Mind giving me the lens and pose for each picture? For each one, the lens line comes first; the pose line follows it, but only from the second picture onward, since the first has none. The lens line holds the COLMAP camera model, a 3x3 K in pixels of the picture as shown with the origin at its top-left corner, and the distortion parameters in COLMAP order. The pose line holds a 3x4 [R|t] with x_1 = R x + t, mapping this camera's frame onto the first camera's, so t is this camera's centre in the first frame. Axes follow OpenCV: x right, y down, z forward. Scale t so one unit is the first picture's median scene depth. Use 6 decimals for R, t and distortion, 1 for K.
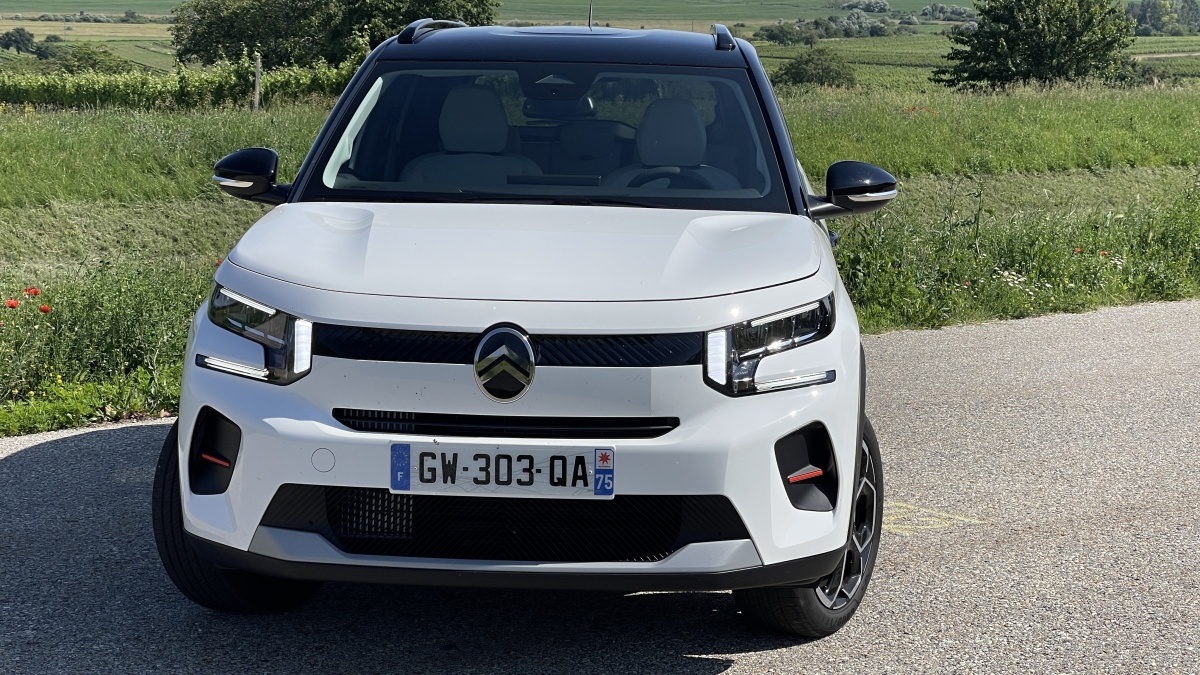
lens RADIAL K [[2195.4, 0, 595.5], [0, 2195.4, 335.6], [0, 0, 1]] dist [0.202232, 0.000000]
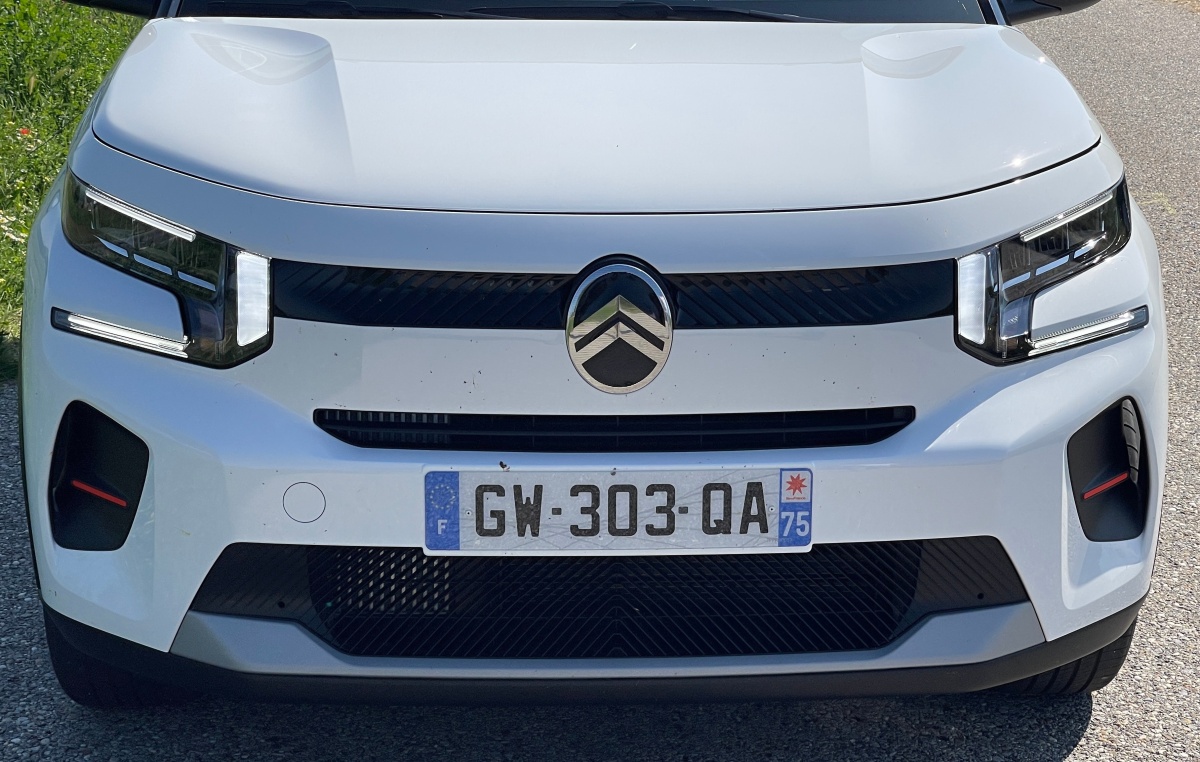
lens RADIAL K [[2463.6, 0, 606.0], [0, 2463.6, 390.2], [0, 0, 1]] dist [0.188858, 0.000000]
pose [[0.993358, -0.034844, 0.109664, -0.113503], [0.020638, 0.991546, 0.128106, -0.052016], [-0.113201, -0.124992, 0.985679, 0.358020]]
